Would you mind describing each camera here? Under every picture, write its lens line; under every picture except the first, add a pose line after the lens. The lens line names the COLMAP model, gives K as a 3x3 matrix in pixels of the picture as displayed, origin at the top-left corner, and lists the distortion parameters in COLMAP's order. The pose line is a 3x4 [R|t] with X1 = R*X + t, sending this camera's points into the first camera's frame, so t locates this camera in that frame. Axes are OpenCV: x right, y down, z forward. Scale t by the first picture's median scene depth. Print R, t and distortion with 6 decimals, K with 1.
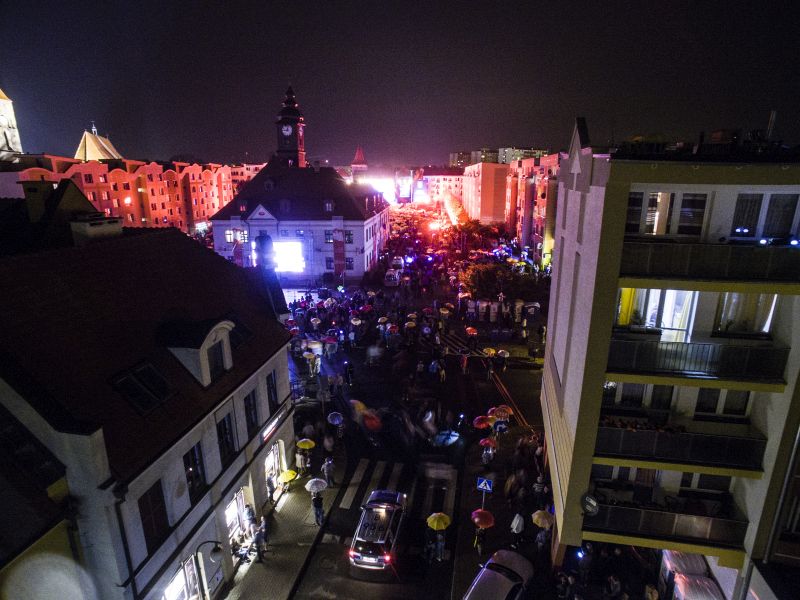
lens RADIAL K [[461.0, 0, 406.8], [0, 461.0, 300.1], [0, 0, 1]] dist [-0.106260, 0.073591]
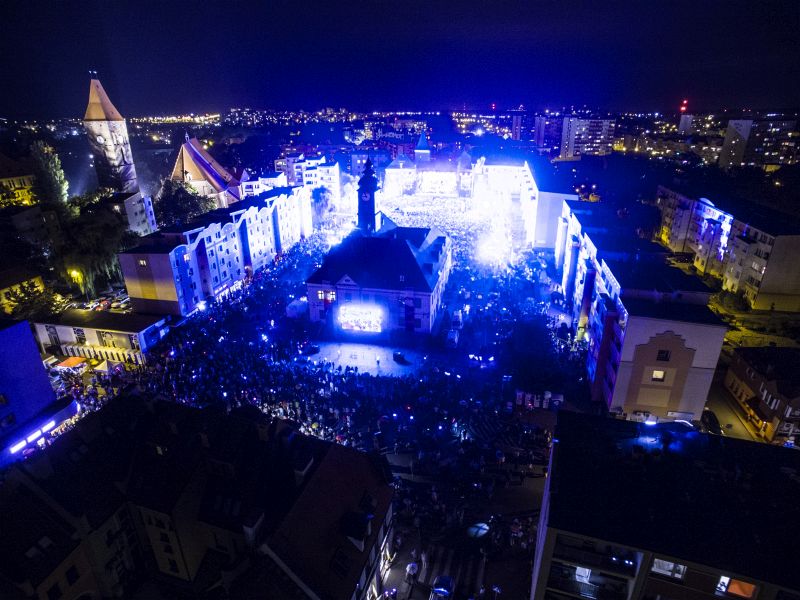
lens RADIAL K [[461.0, 0, 405.7], [0, 461.0, 302.4], [0, 0, 1]] dist [-0.106260, 0.073591]
pose [[0.991886, 0.043443, -0.119480, -0.008760], [-0.027843, 0.991219, 0.129265, -0.225058], [0.124047, -0.124890, 0.984386, -0.161614]]
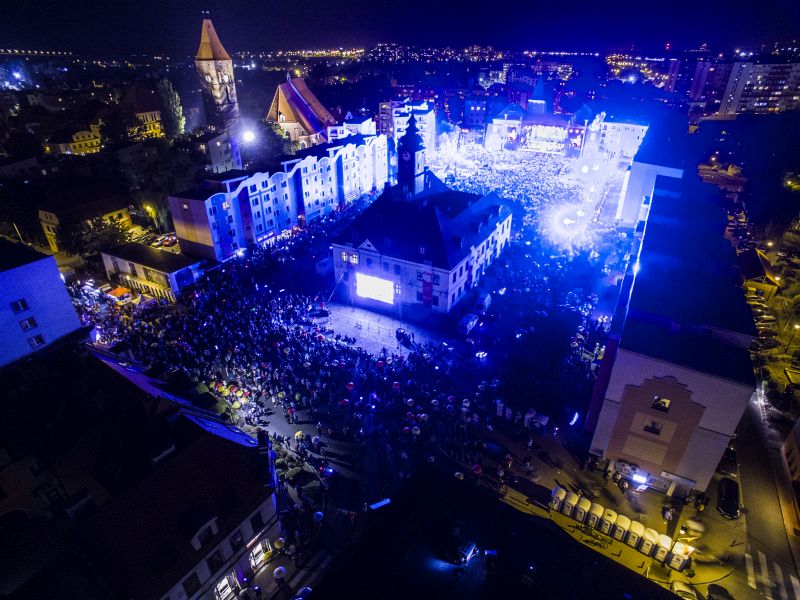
lens RADIAL K [[461.0, 0, 405.3], [0, 461.0, 302.1], [0, 0, 1]] dist [-0.106260, 0.073591]
pose [[0.910419, 0.203097, -0.360400, 0.169277], [-0.110731, 0.959041, 0.260728, -0.280972], [0.398591, -0.197464, 0.895619, -0.039337]]
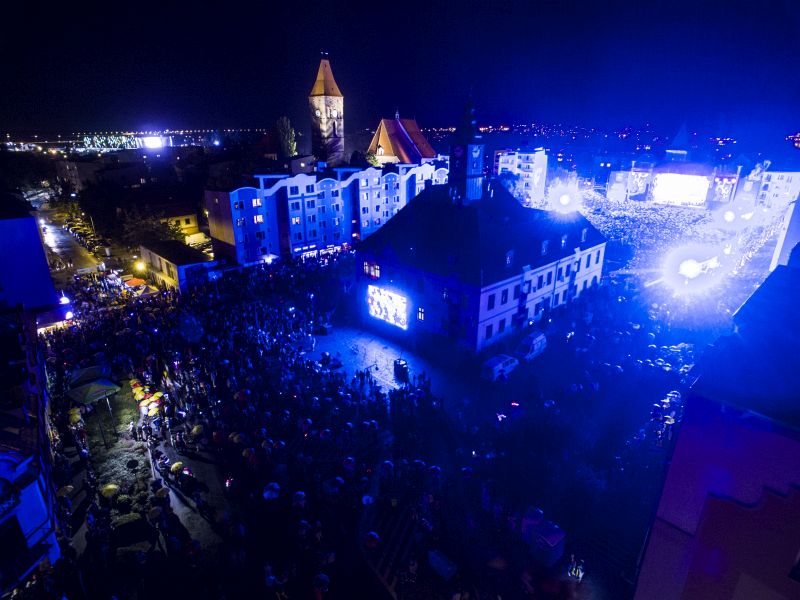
lens RADIAL K [[461.0, 0, 404.8], [0, 461.0, 301.7], [0, 0, 1]] dist [-0.106260, 0.073591]
pose [[0.744724, 0.237718, -0.623599, 0.230381], [-0.181266, 0.971333, 0.153801, -0.183992], [0.642284, -0.001501, 0.766465, 0.234107]]
